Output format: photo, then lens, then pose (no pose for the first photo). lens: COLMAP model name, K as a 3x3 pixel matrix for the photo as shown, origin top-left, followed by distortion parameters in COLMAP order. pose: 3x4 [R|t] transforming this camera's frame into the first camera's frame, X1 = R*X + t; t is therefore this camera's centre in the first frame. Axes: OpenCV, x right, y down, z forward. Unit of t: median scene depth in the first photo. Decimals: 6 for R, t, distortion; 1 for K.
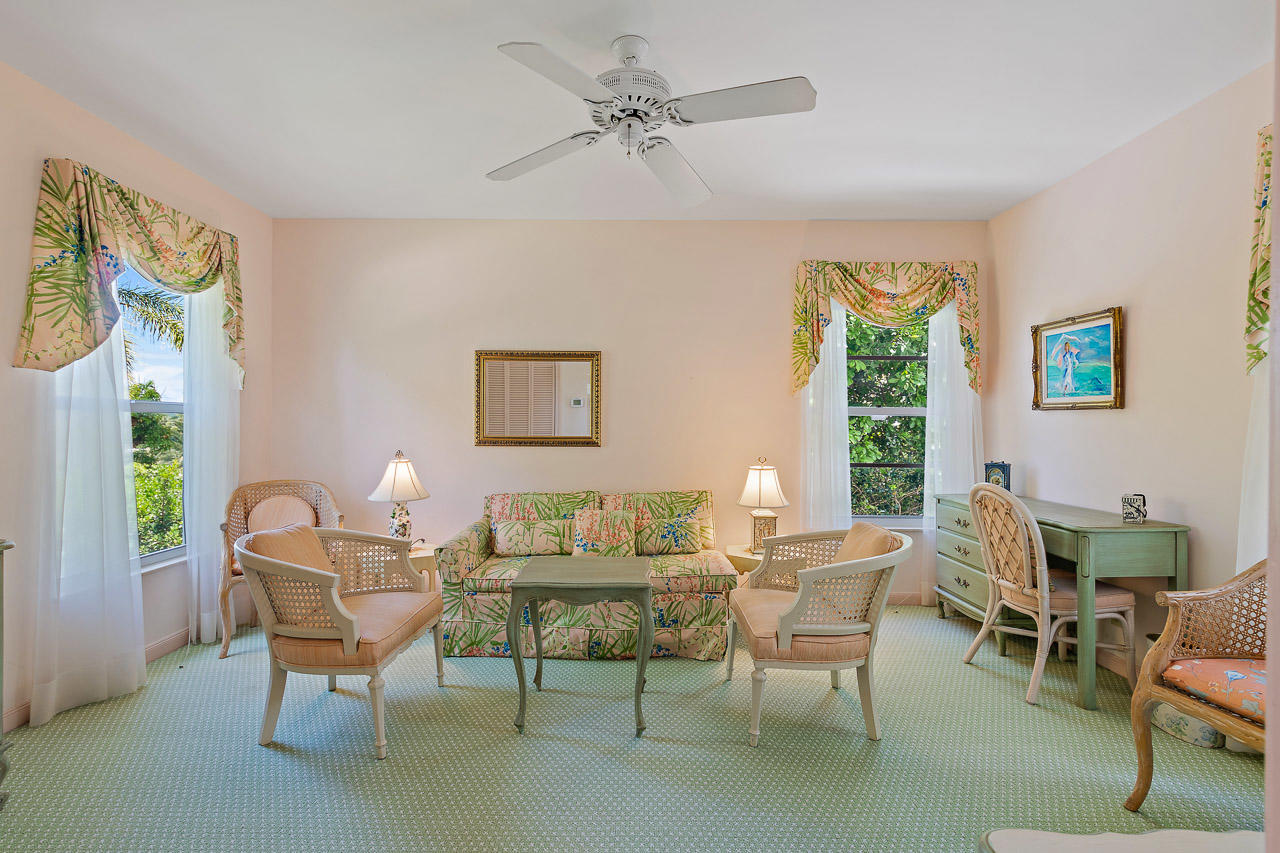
lens RADIAL K [[598.0, 0, 636.5], [0, 598.0, 426.9], [0, 0, 1]] dist [-0.000173, -0.001800]
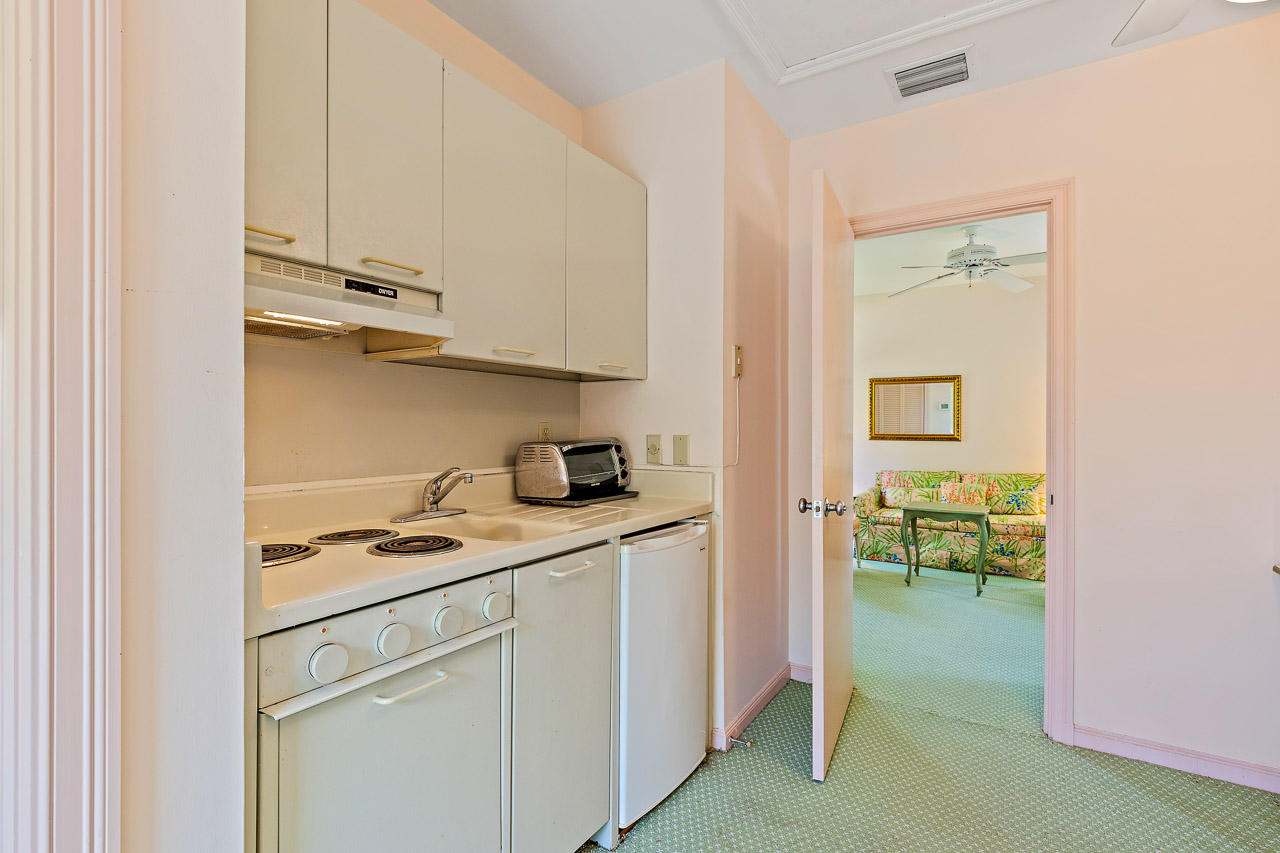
lens RADIAL K [[598.0, 0, 629.9], [0, 598.0, 426.7], [0, 0, 1]] dist [-0.000173, -0.001800]
pose [[0.832176, -0.000765, -0.554511, 0.085982], [0.001805, 0.999997, 0.001330, -0.006346], [0.554509, -0.002108, 0.832175, -0.736483]]
